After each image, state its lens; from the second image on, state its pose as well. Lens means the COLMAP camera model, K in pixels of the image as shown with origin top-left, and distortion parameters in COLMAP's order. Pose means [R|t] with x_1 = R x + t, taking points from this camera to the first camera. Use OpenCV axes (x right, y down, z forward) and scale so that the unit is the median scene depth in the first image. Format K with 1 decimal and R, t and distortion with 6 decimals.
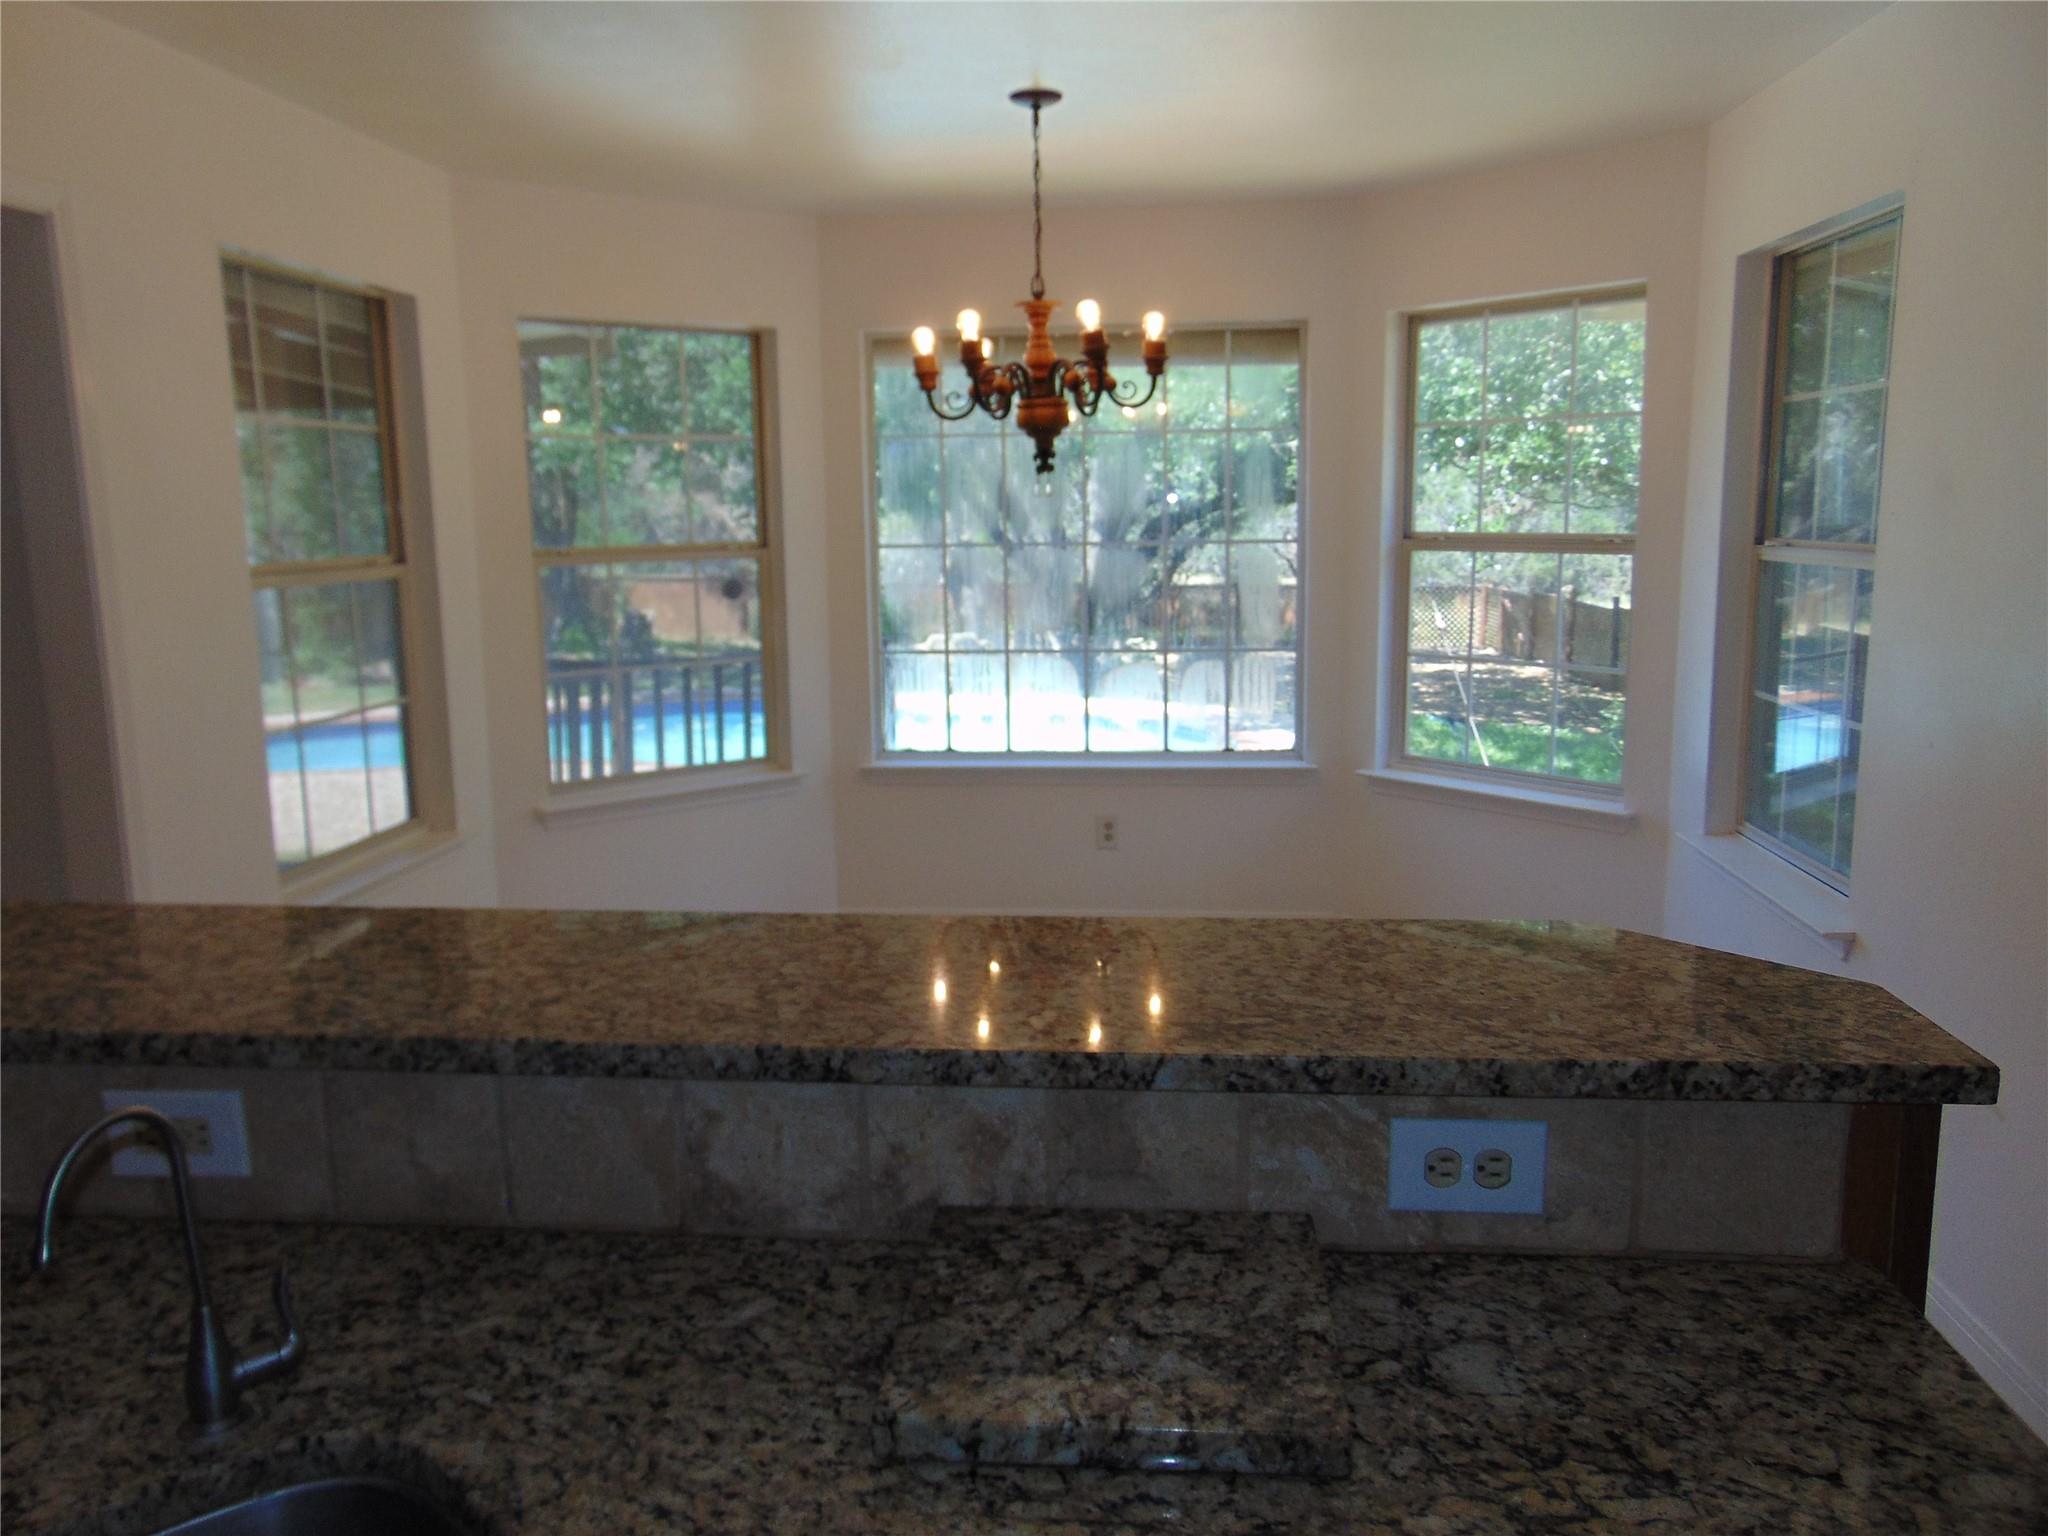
lens RADIAL K [[1540.8, 0, 1024.0], [0, 1540.8, 768.0], [0, 0, 1]] dist [-0.043869, 0.086143]
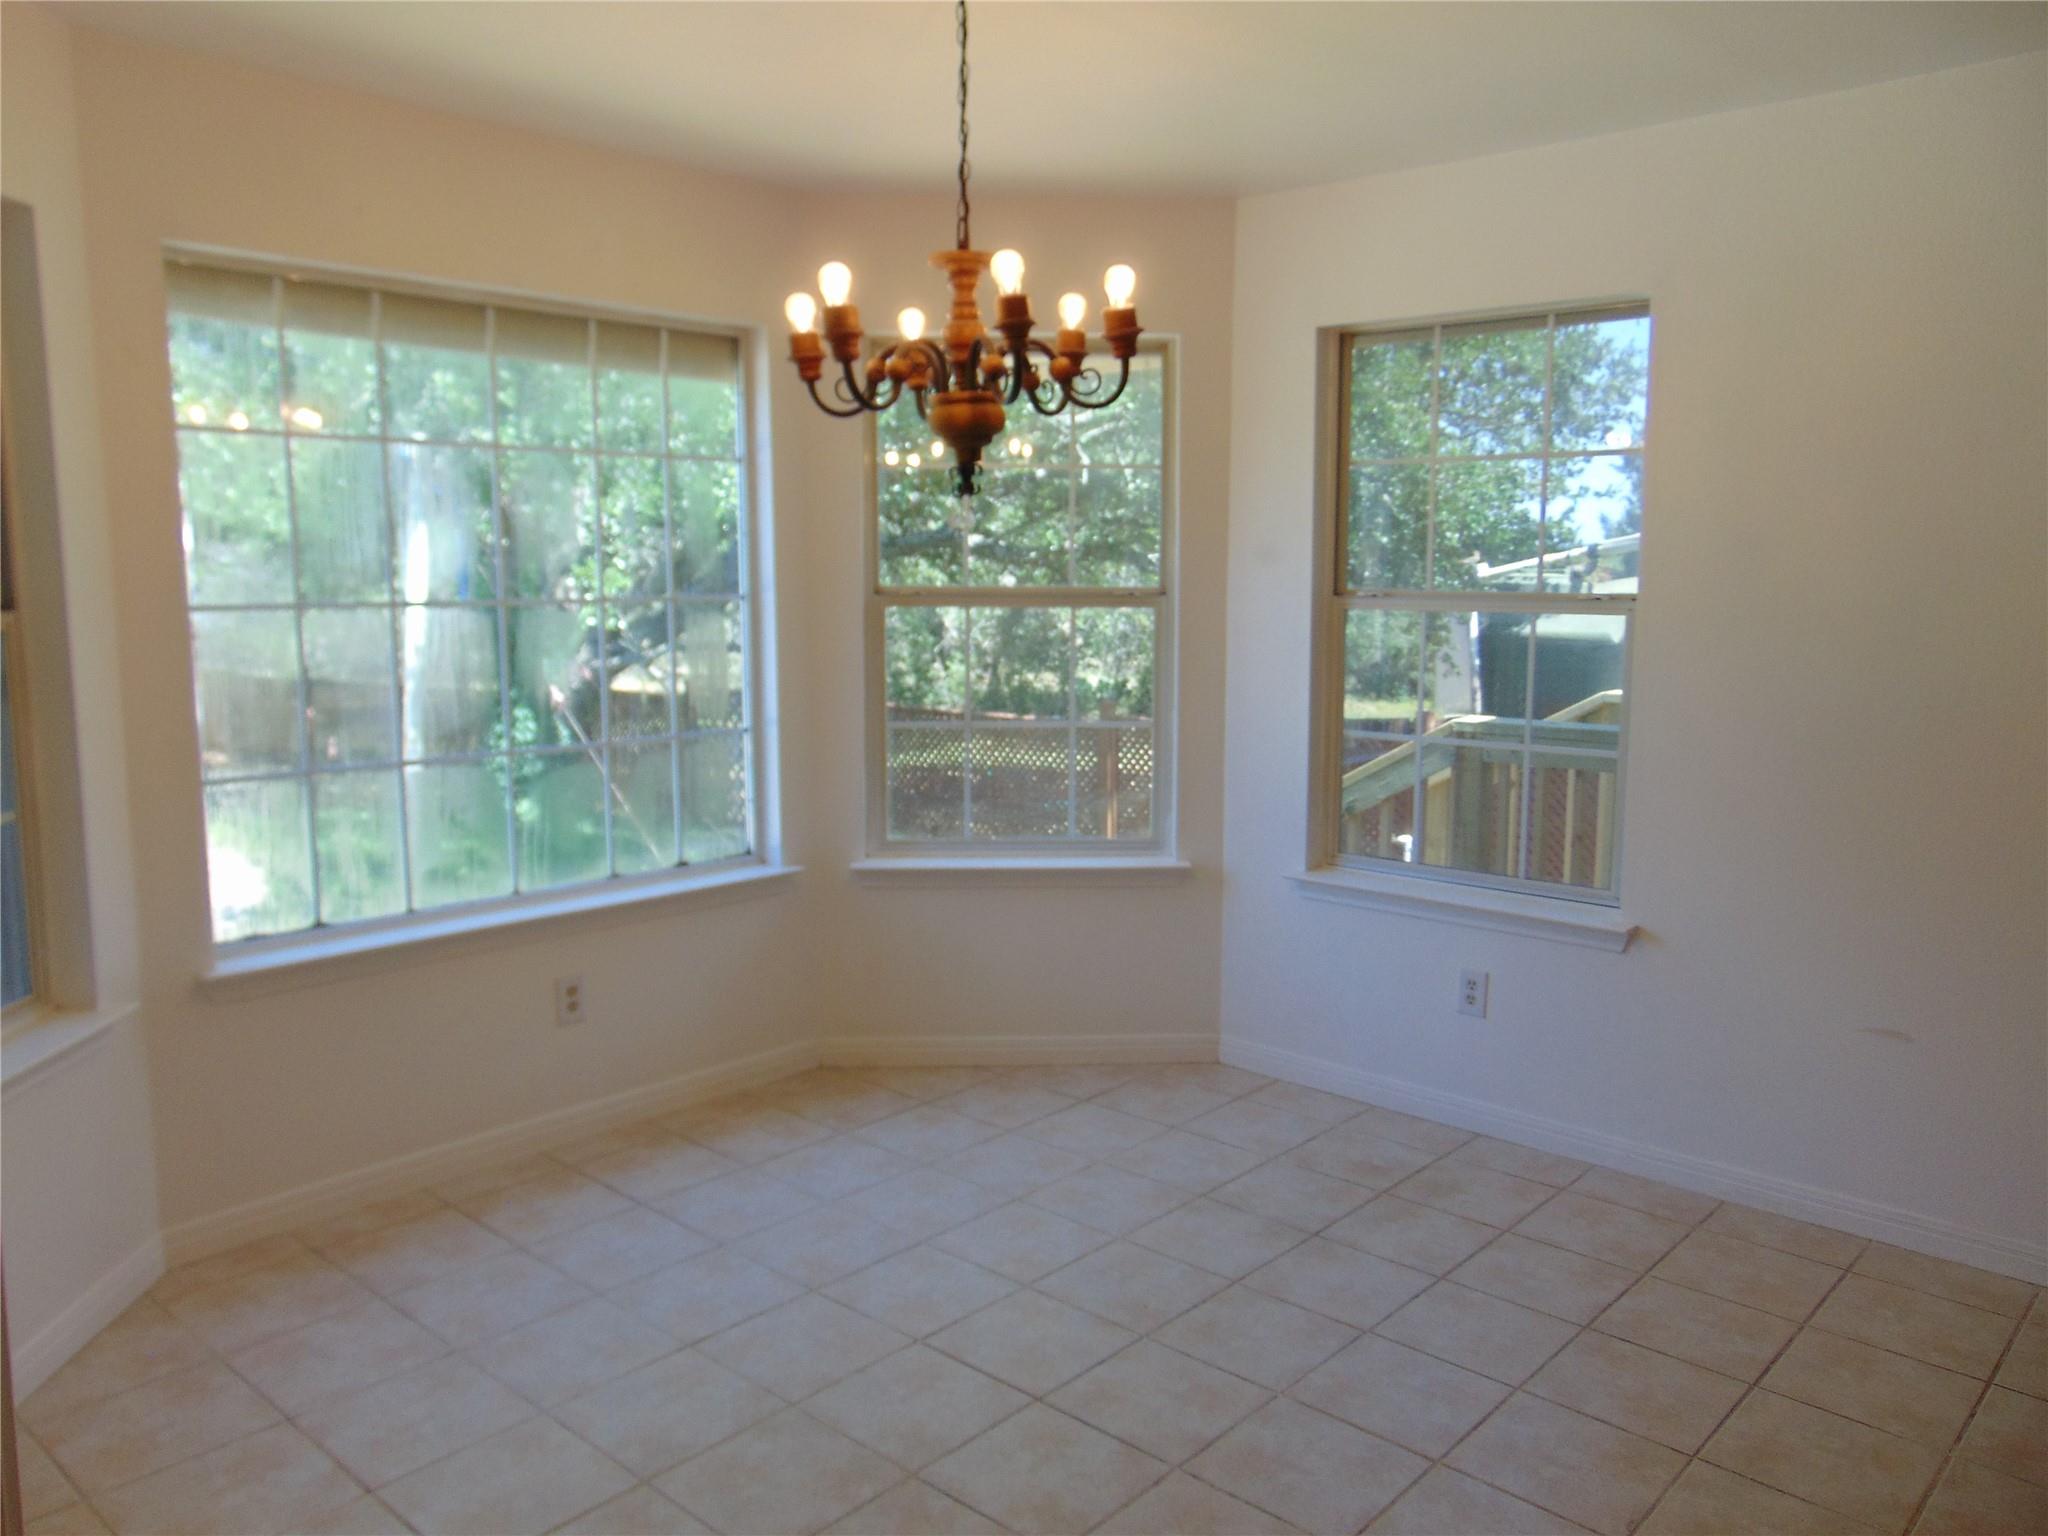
lens RADIAL K [[1540.8, 0, 1024.0], [0, 1540.8, 768.0], [0, 0, 1]] dist [-0.043869, 0.086143]
pose [[0.598047, -0.088278, 0.796585, -0.554870], [0.123037, 0.992246, 0.017590, -0.076483], [-0.791961, 0.087490, 0.604271, 0.563297]]
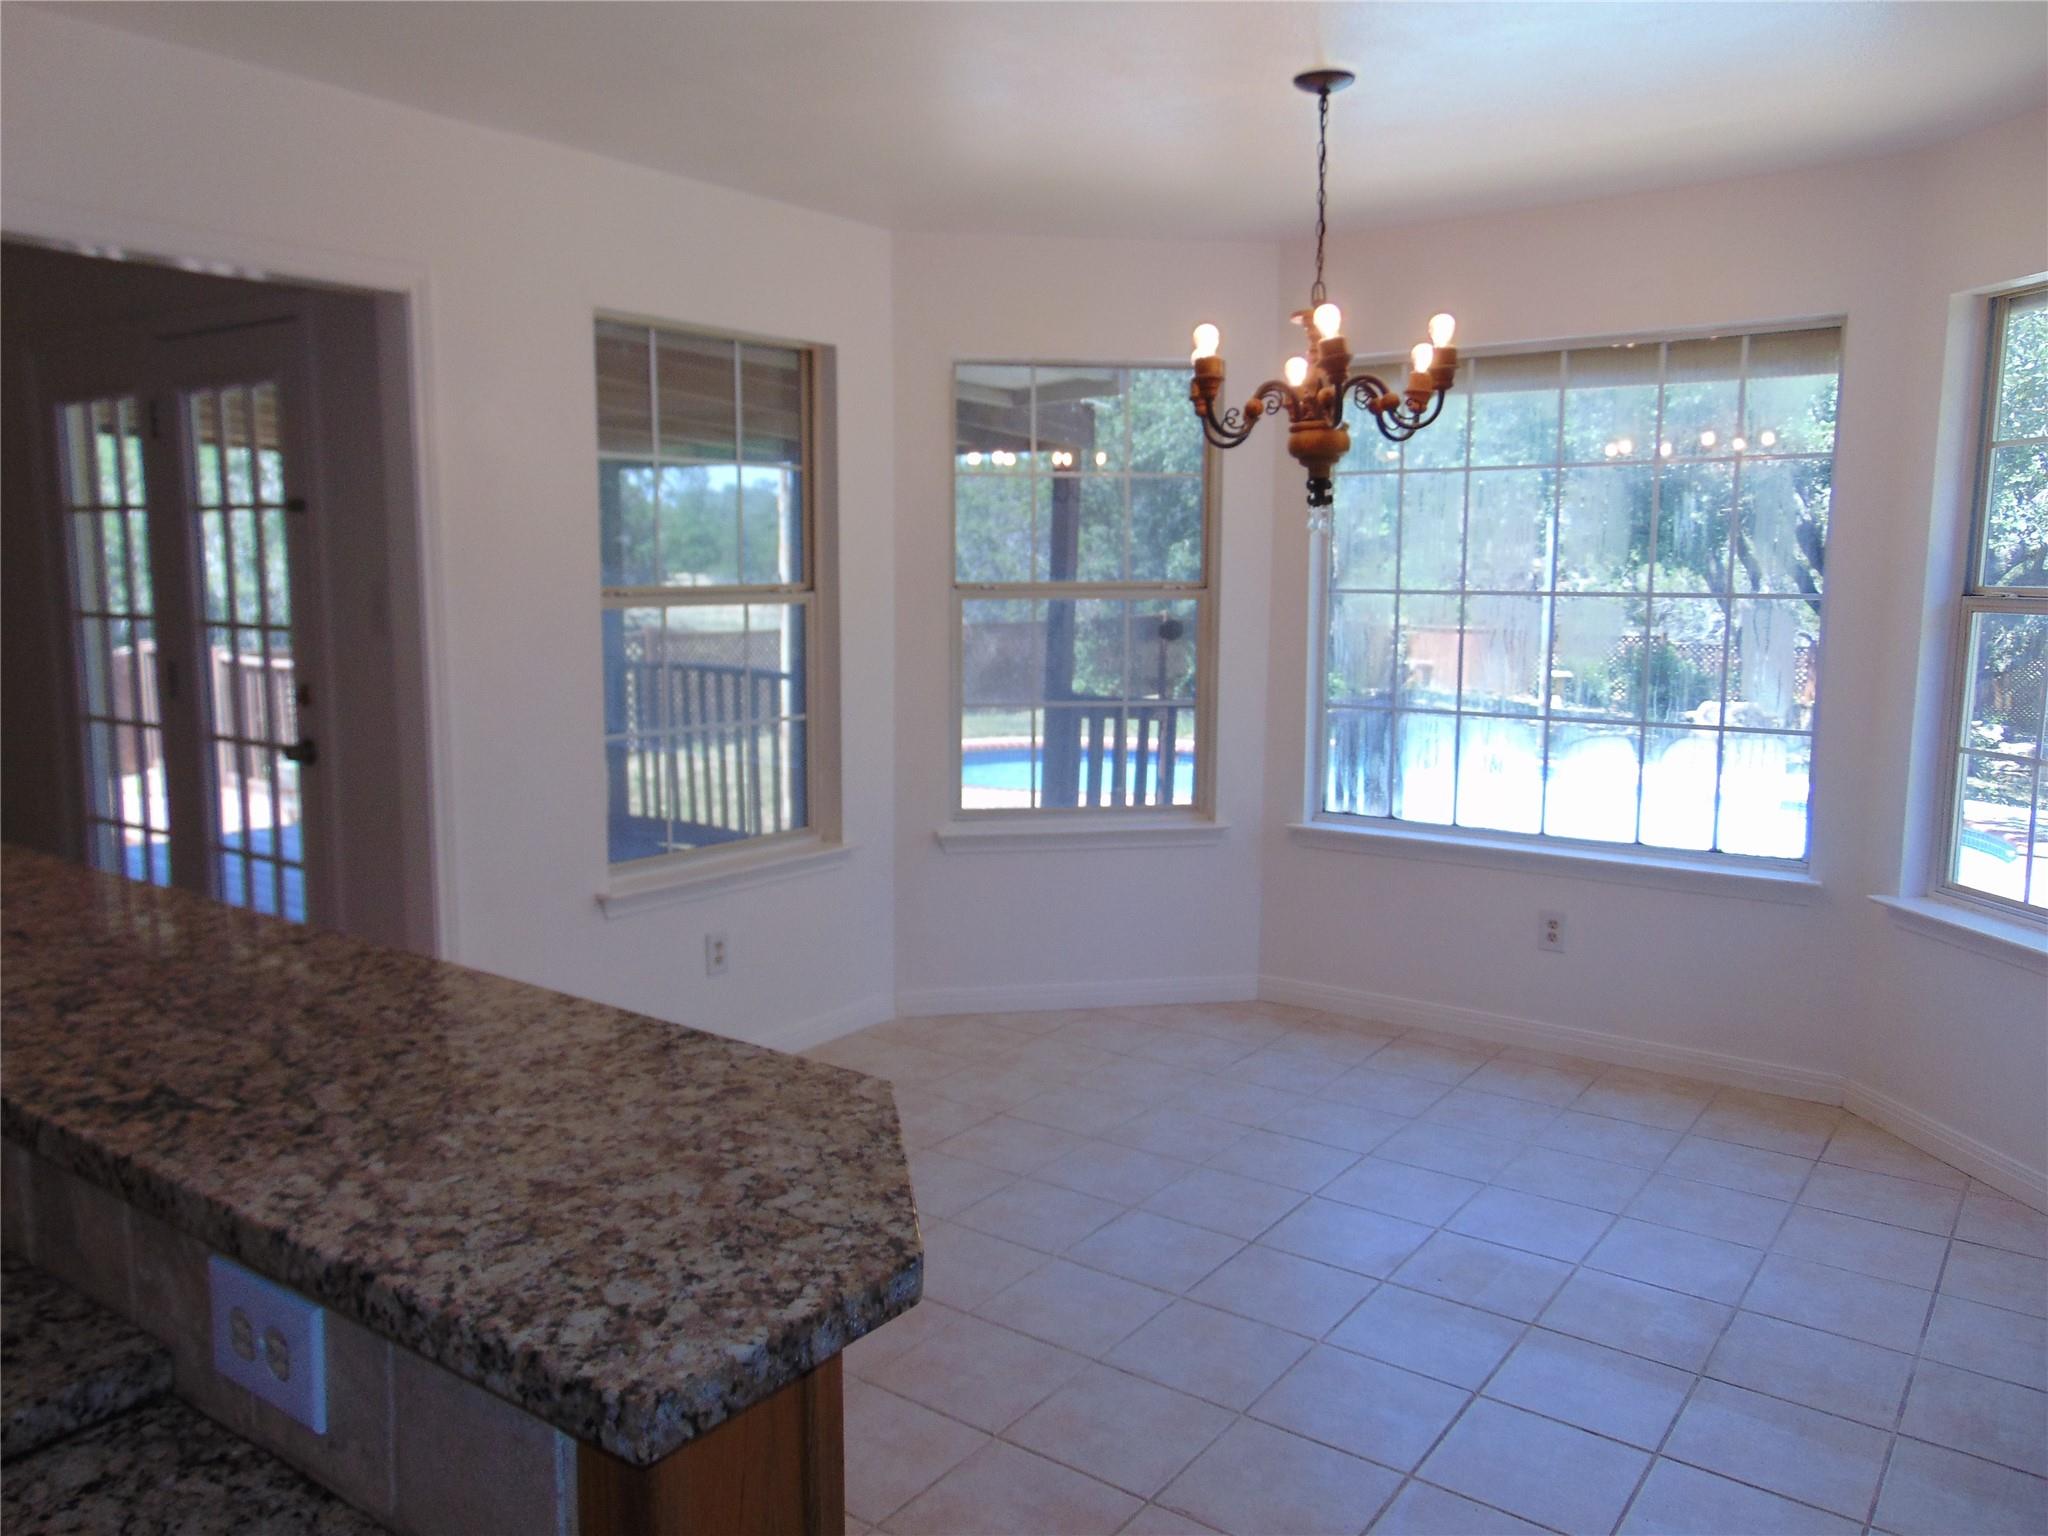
lens RADIAL K [[1534.7, 0, 1024.0], [0, 1534.7, 768.0], [0, 0, 1]] dist [-0.040046, 0.077210]
pose [[0.853800, 0.084023, -0.513776, 0.336902], [-0.100586, 0.994918, -0.004445, -0.022027], [0.510791, 0.055474, 0.857913, 0.174659]]
